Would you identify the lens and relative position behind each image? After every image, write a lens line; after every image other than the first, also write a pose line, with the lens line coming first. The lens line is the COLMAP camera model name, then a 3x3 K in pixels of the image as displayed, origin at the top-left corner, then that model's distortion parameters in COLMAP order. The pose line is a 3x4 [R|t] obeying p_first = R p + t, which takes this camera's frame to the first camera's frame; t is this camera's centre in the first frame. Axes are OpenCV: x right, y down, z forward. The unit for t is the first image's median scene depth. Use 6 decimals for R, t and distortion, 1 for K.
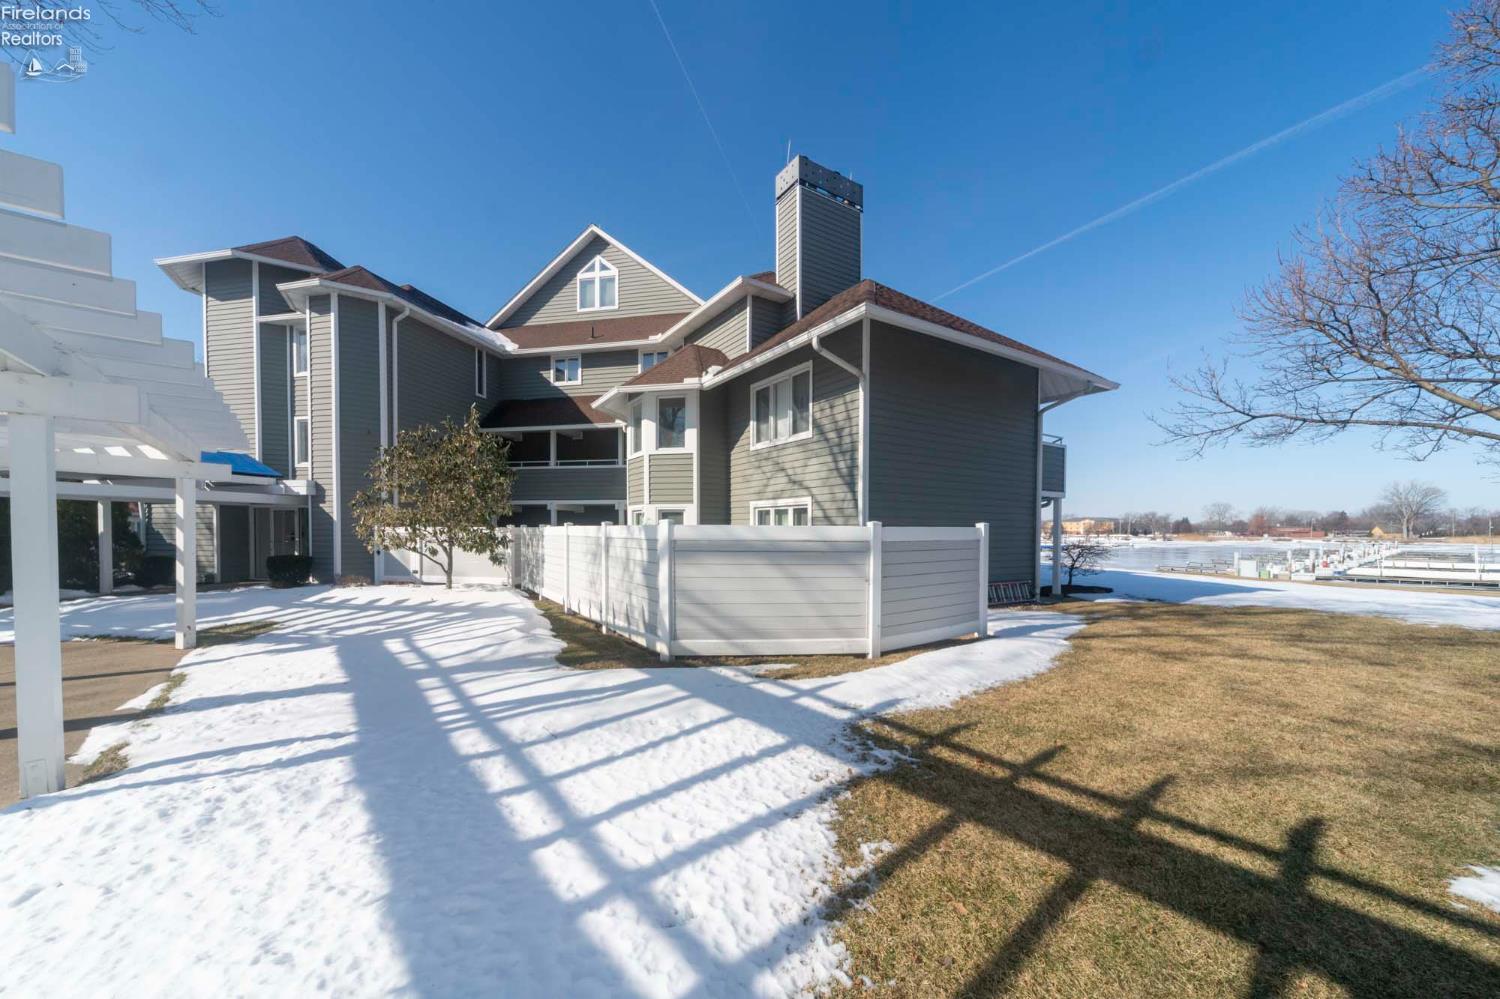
lens RADIAL K [[521.8, 0, 804.3], [0, 521.8, 526.4], [0, 0, 1]] dist [0.005063, -0.000736]
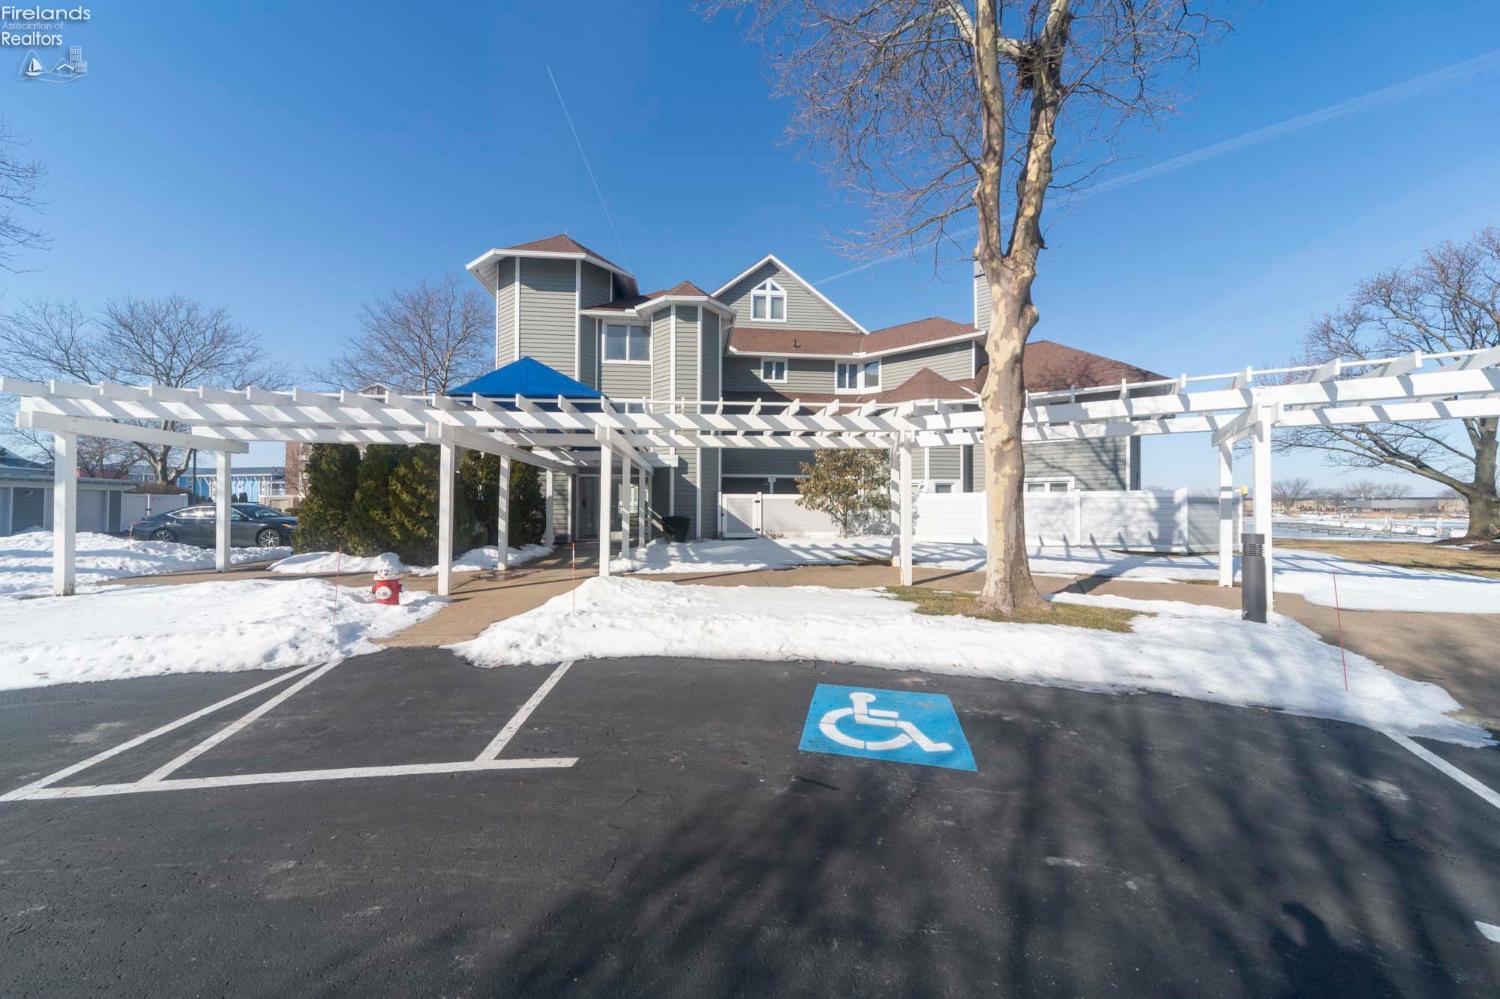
lens RADIAL K [[521.8, 0, 708.0], [0, 521.8, 497.4], [0, 0, 1]] dist [0.005063, -0.000736]
pose [[0.951183, 0.003686, 0.308605, -1.003356], [-0.001467, 0.999971, -0.007422, 0.016002], [-0.308624, 0.006607, 0.951161, -0.147657]]
